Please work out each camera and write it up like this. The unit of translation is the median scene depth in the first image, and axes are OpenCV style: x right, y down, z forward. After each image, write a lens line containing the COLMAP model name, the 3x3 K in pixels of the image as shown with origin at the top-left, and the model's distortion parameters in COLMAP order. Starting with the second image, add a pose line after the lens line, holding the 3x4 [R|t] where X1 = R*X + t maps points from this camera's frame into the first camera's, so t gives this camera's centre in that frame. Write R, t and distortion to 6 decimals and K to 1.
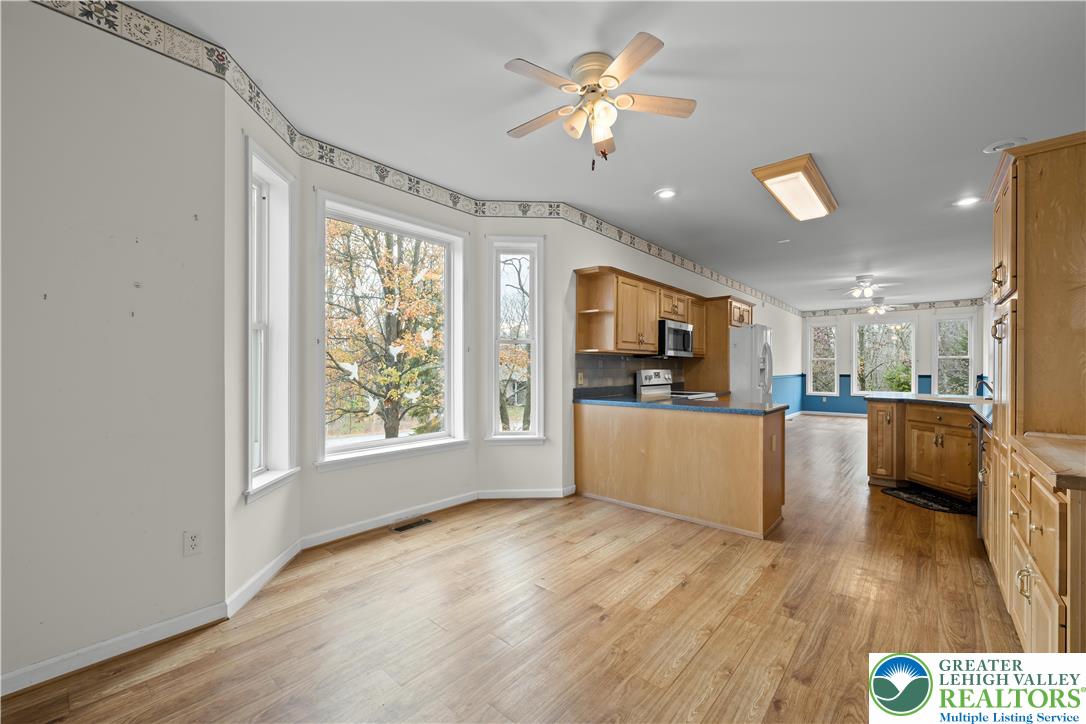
lens RADIAL K [[437.1, 0, 542.9], [0, 437.1, 370.6], [0, 0, 1]] dist [0.008742, -0.000172]
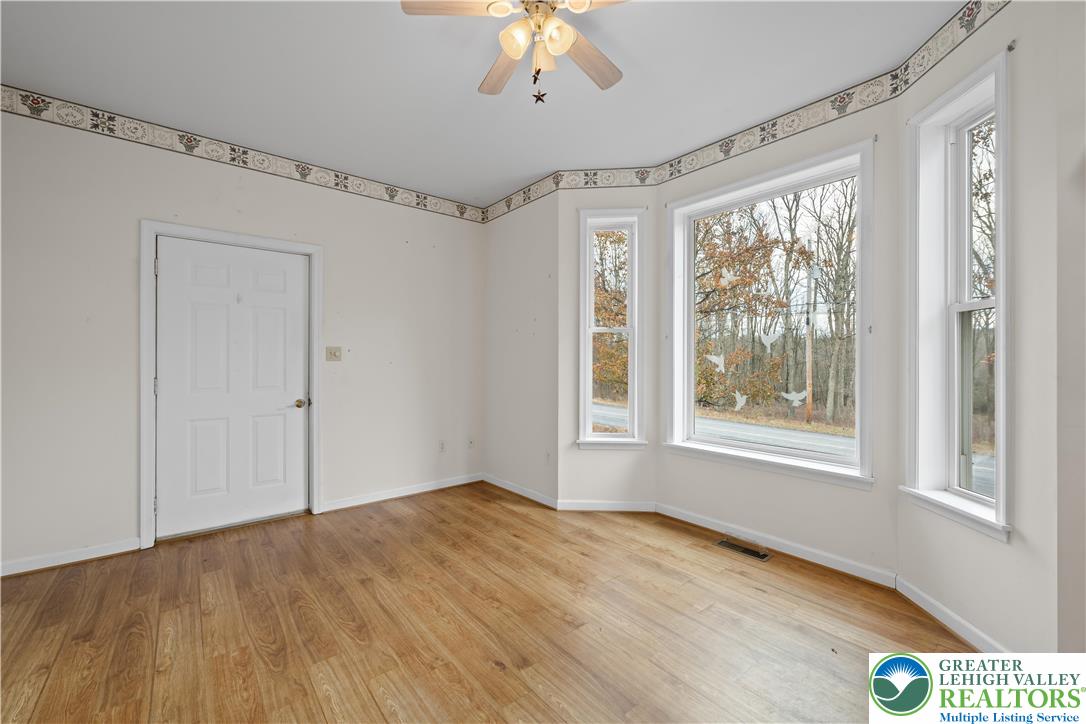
lens RADIAL K [[437.1, 0, 542.2], [0, 437.1, 359.8], [0, 0, 1]] dist [0.008742, -0.000172]
pose [[-0.155331, -0.000543, -0.987862, 0.641644], [-0.003976, 0.999992, 0.000075, -0.006547], [0.987854, 0.003939, -0.155332, 0.821932]]
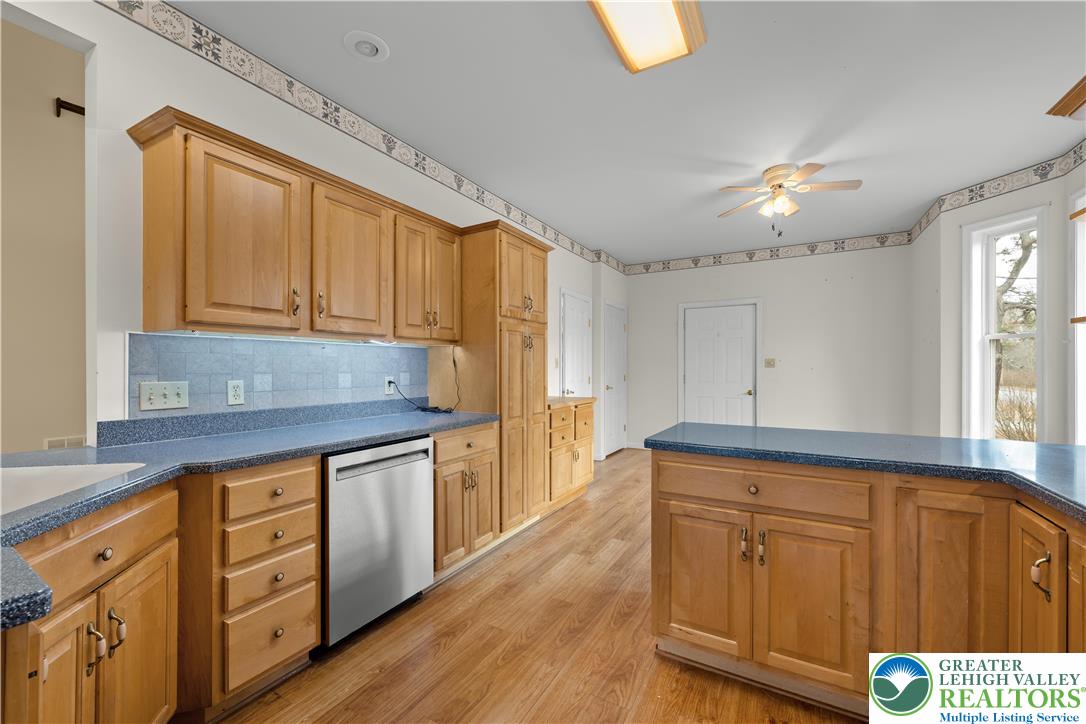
lens RADIAL K [[437.1, 0, 543.3], [0, 437.1, 367.0], [0, 0, 1]] dist [0.008742, -0.000172]
pose [[-0.977730, -0.004833, -0.209811, 0.894004], [-0.005069, 0.999987, 0.000587, -0.000063], [0.209806, 0.001637, -0.977742, 1.682443]]
